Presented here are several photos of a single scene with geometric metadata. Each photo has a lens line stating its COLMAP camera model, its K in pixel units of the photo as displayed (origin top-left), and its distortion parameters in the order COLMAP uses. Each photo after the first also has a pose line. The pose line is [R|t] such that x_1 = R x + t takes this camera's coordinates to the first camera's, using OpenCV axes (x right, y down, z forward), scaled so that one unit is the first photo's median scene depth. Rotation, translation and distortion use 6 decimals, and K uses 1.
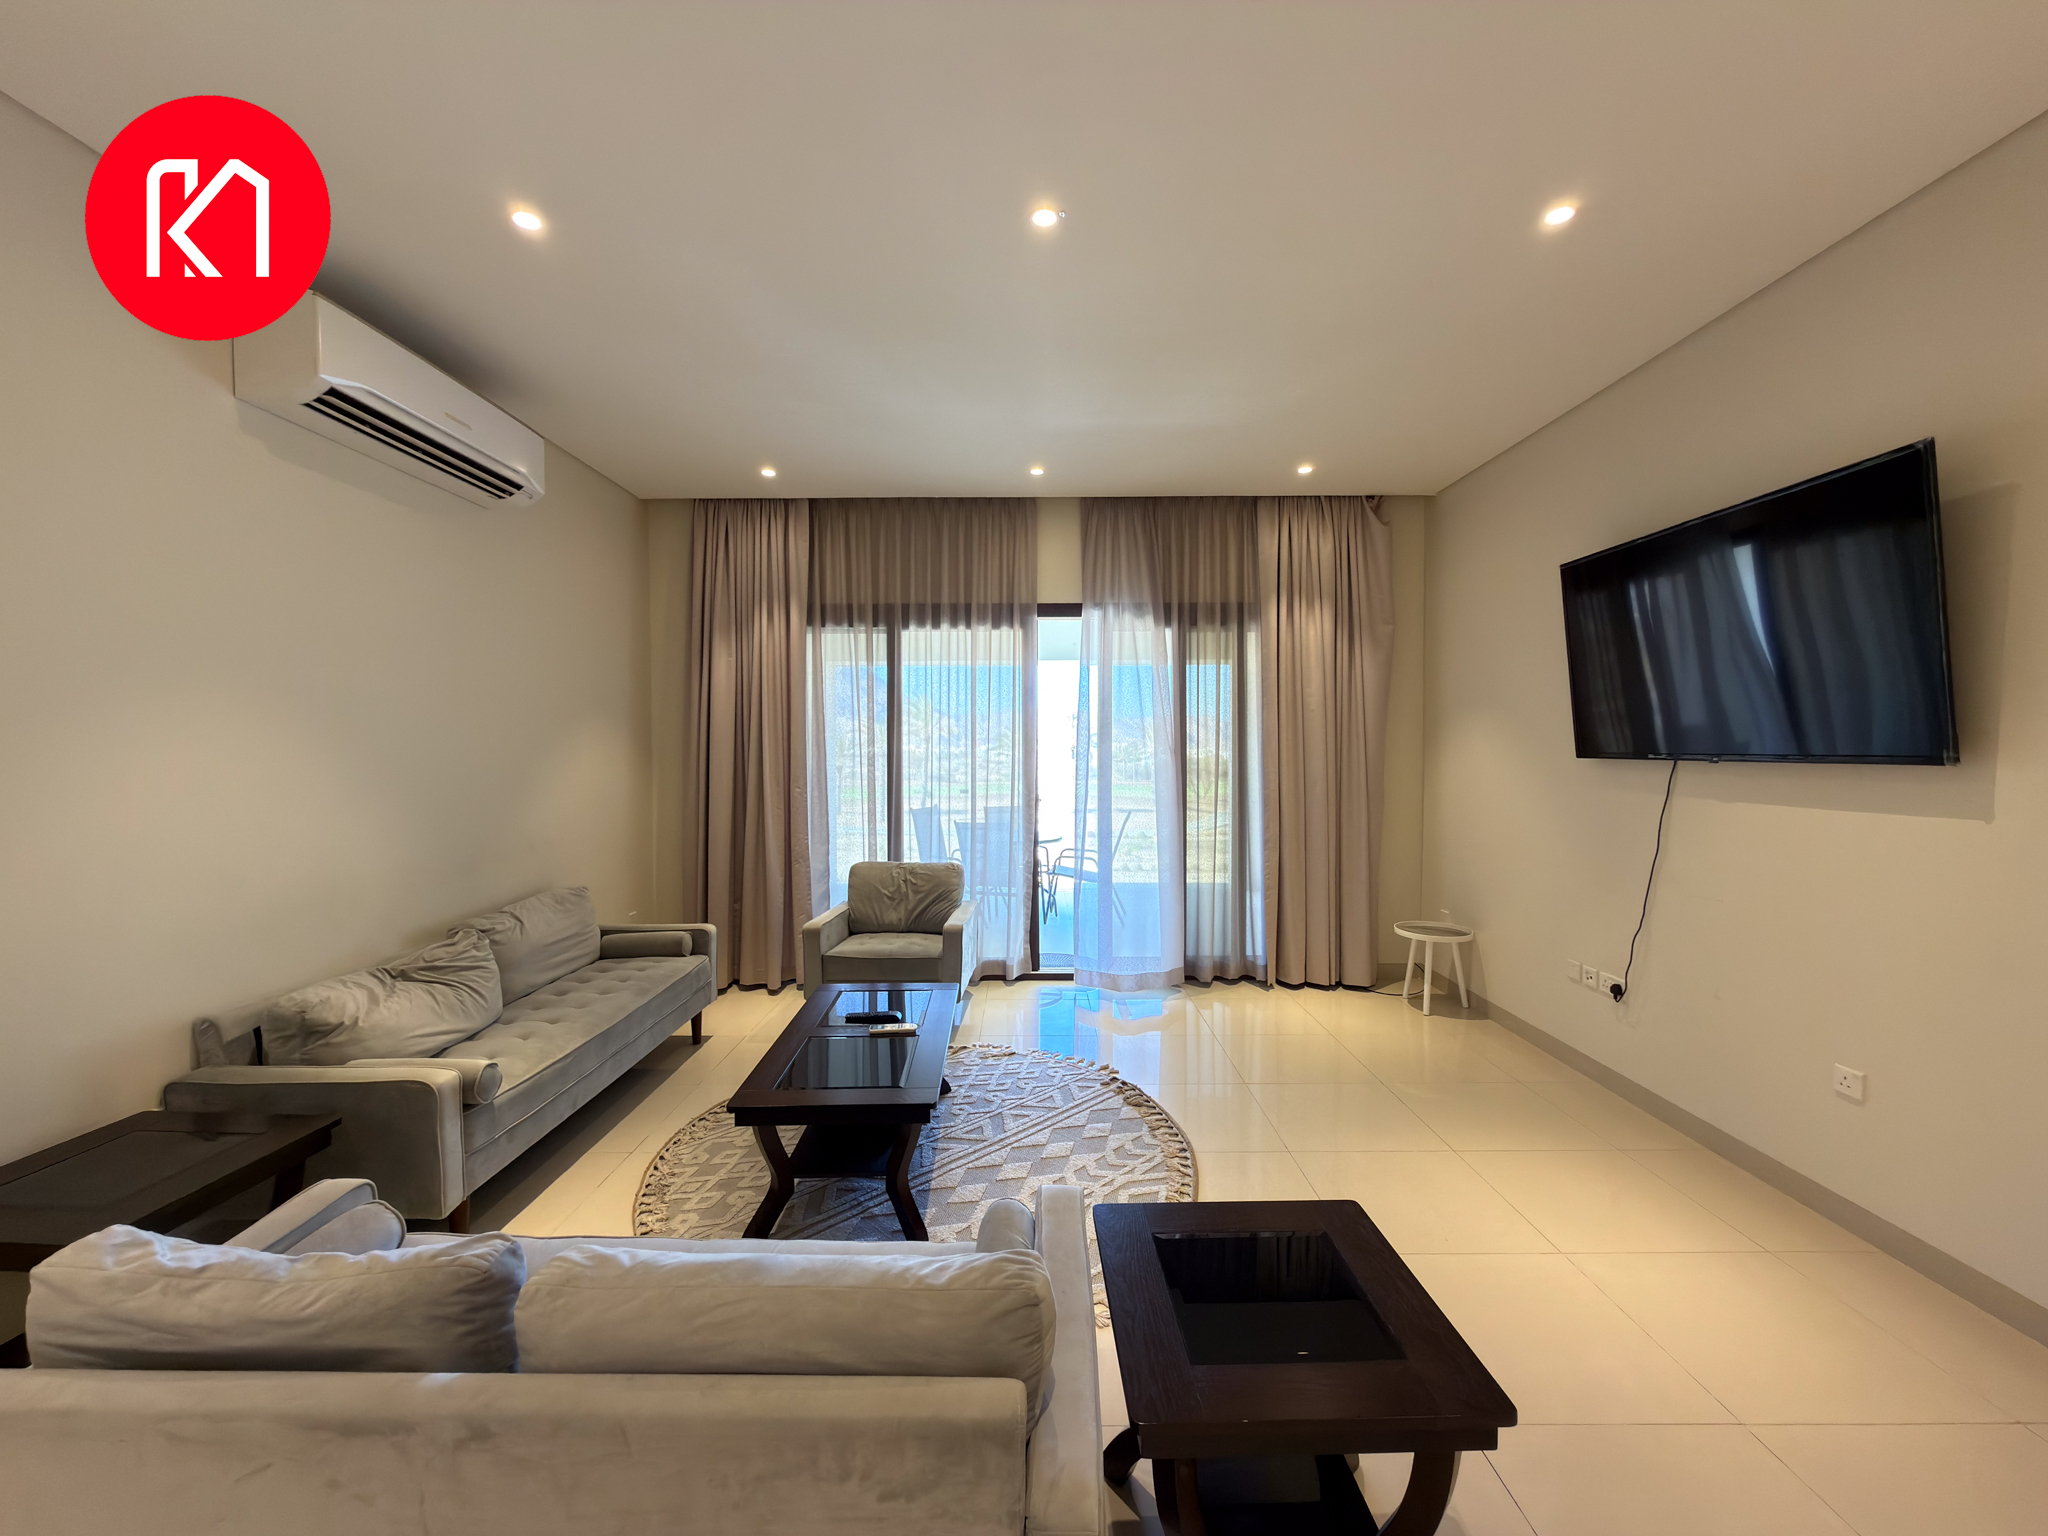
lens RADIAL K [[811.5, 0, 1030.7], [0, 811.5, 759.7], [0, 0, 1]] dist [-0.000497, -0.000295]
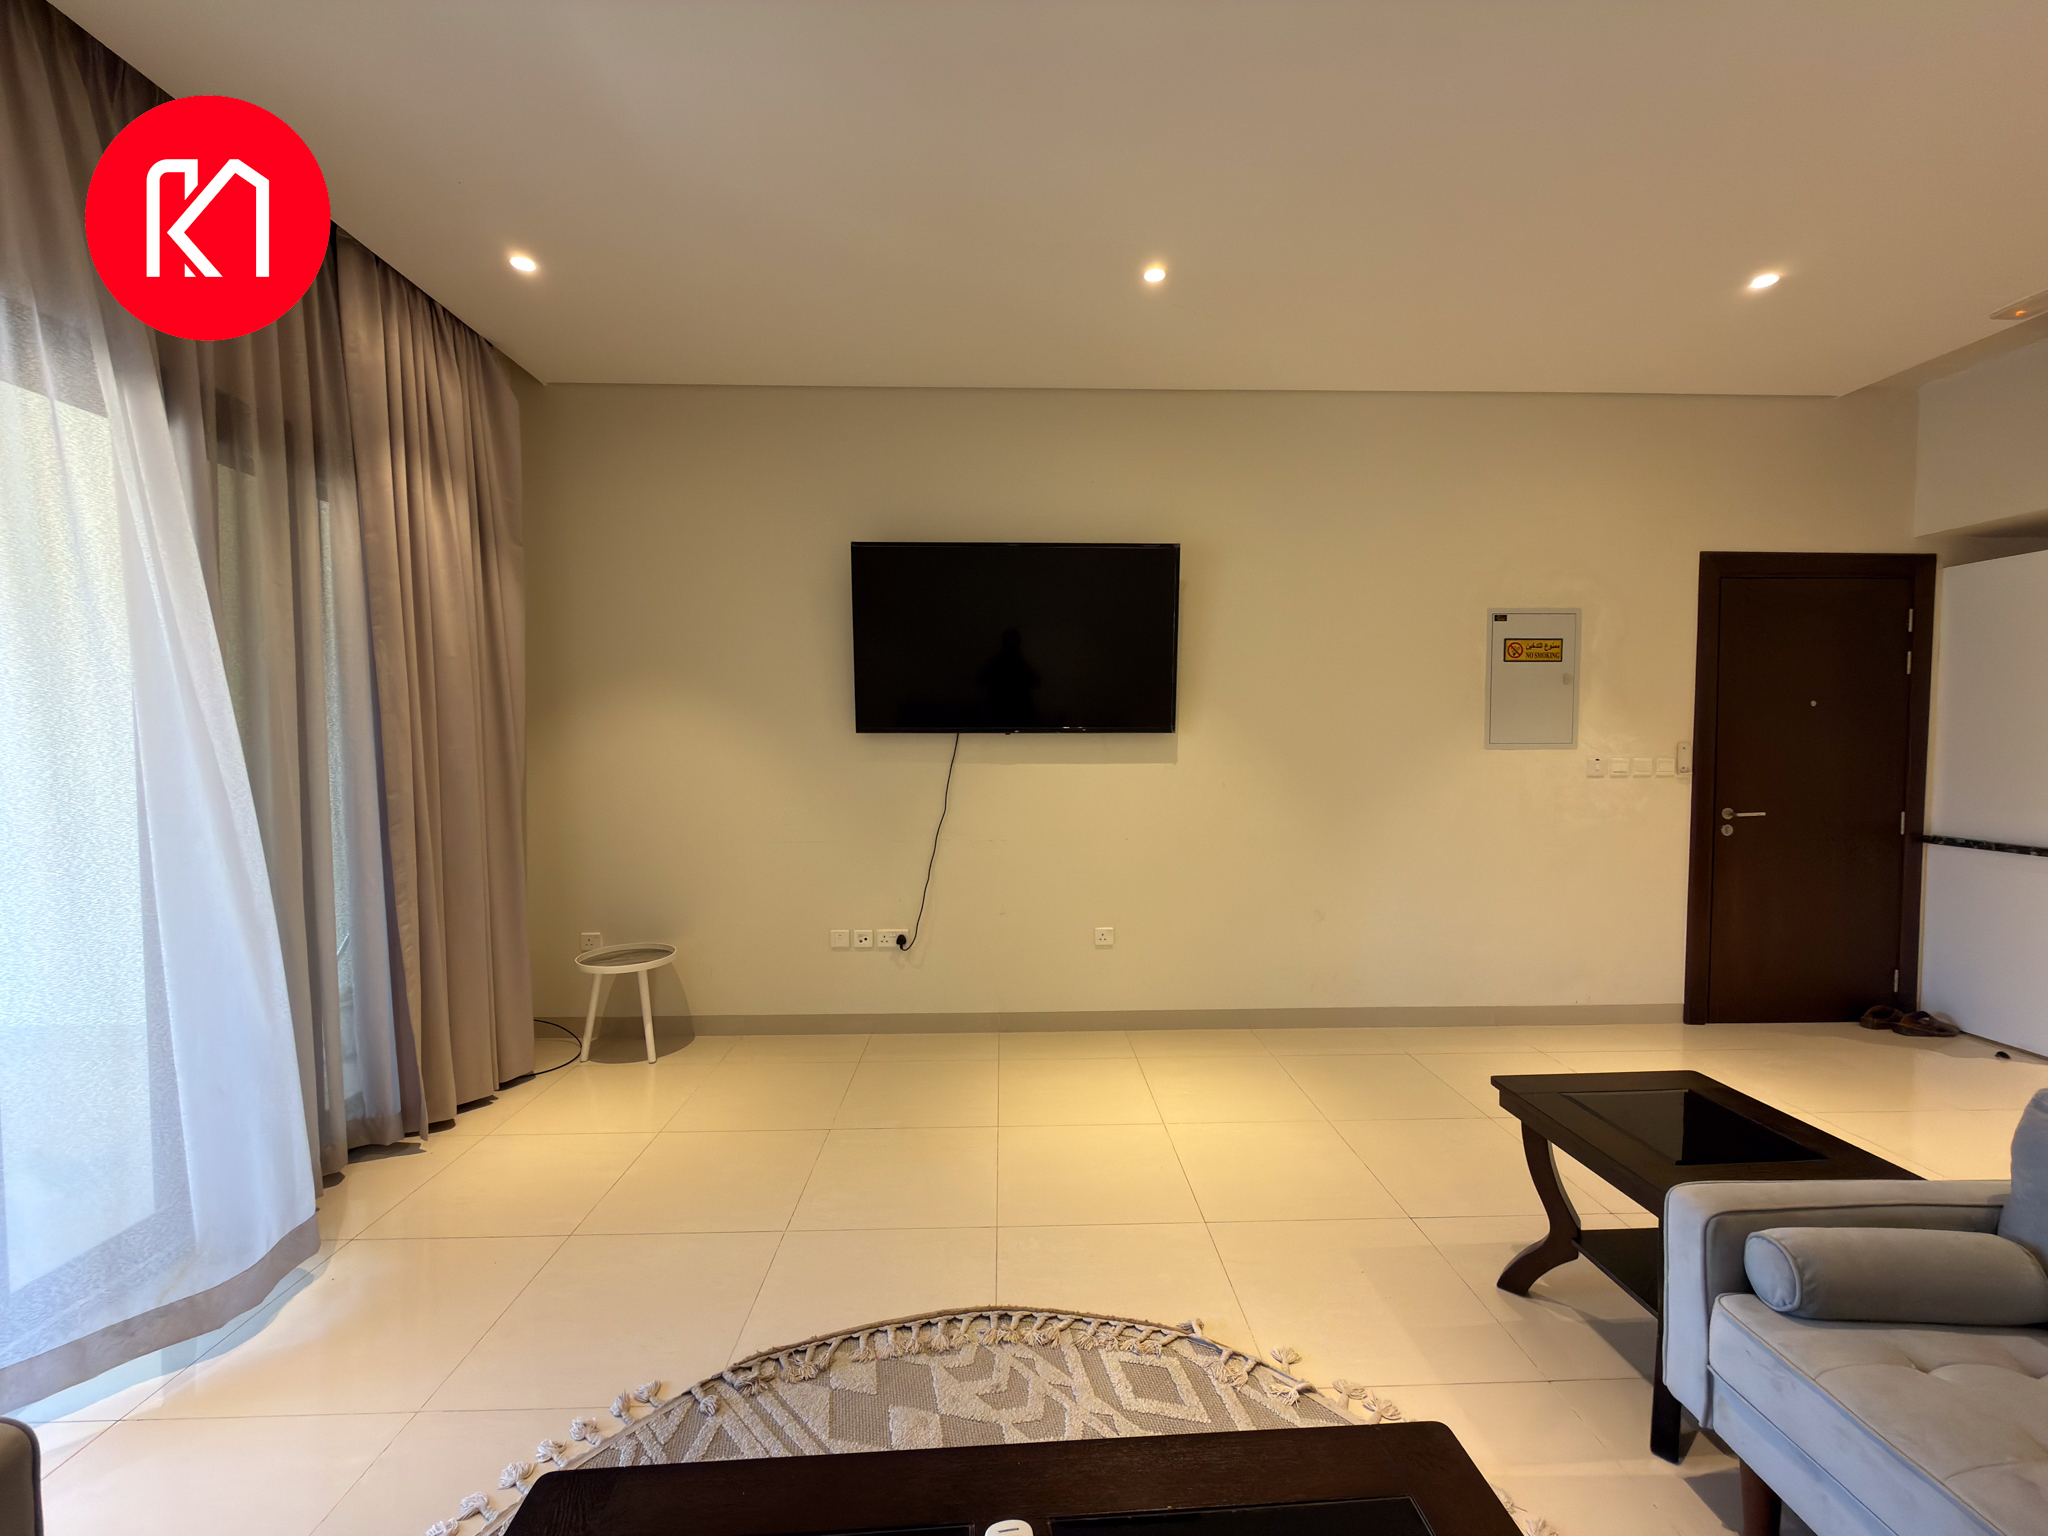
lens RADIAL K [[811.5, 0, 1021.5], [0, 811.5, 779.8], [0, 0, 1]] dist [-0.000497, -0.000295]
pose [[-0.025012, -0.052121, 0.998327, -0.406449], [0.020340, 0.998407, 0.052635, 0.006783], [-0.999480, 0.021622, -0.023912, 0.893939]]
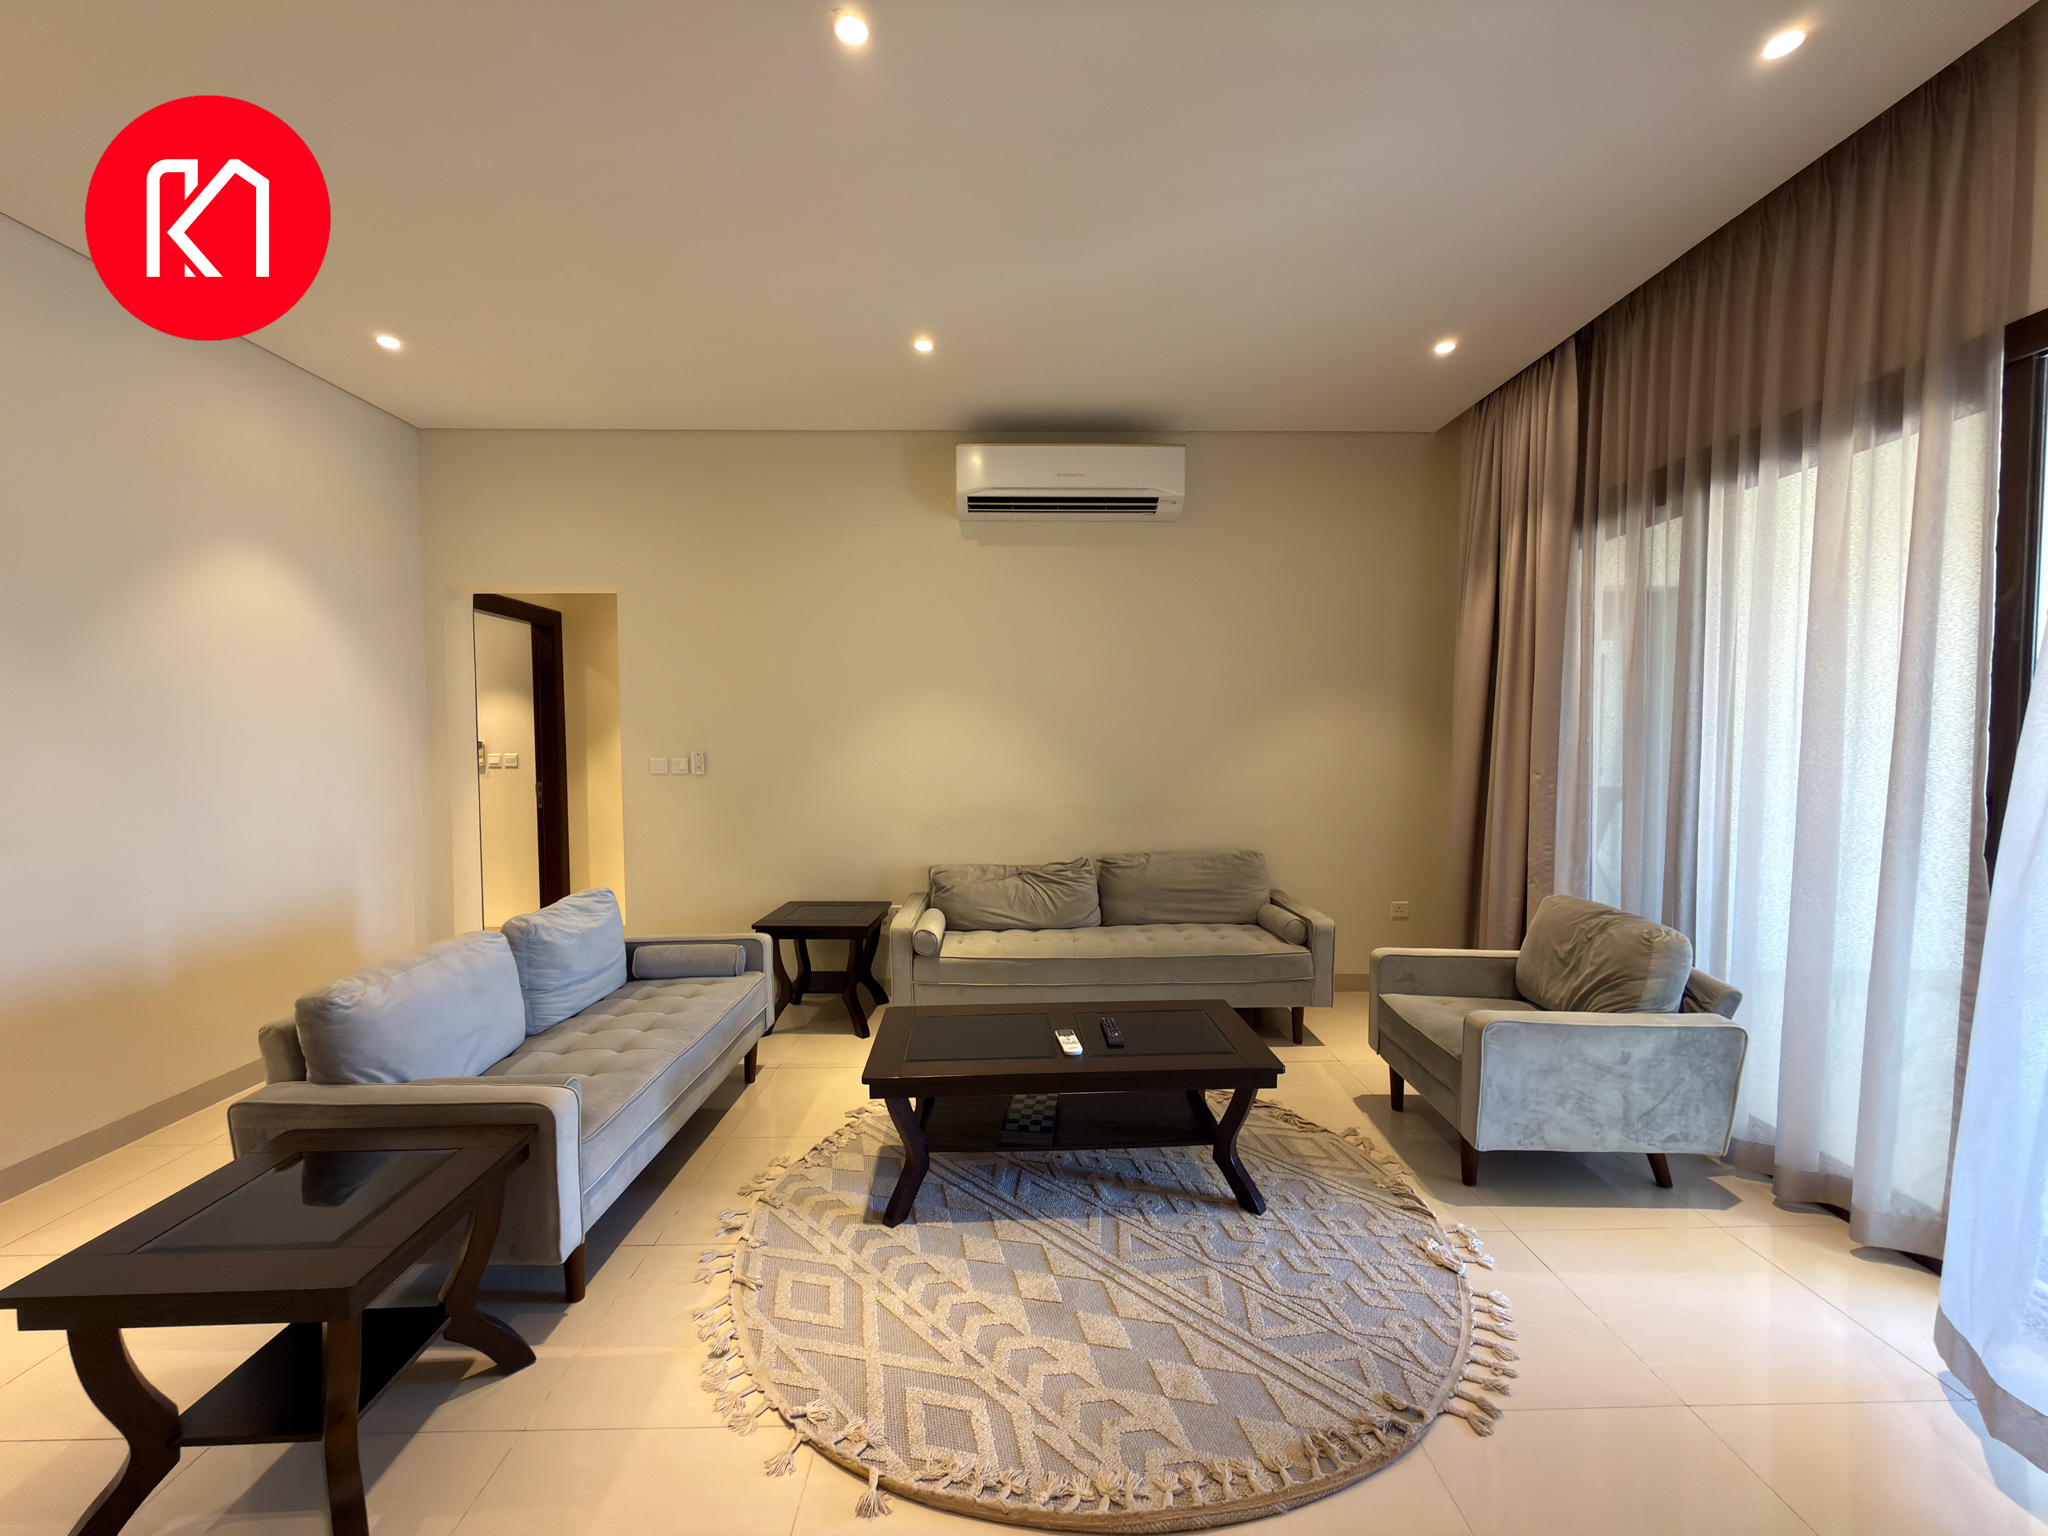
lens RADIAL K [[811.5, 0, 1030.8], [0, 811.5, 767.3], [0, 0, 1]] dist [-0.000497, -0.000295]
pose [[0.022074, 0.044834, -0.998751, 0.599822], [-0.007232, 0.998975, 0.044684, 0.002455], [0.999730, 0.006236, 0.022376, 0.839866]]
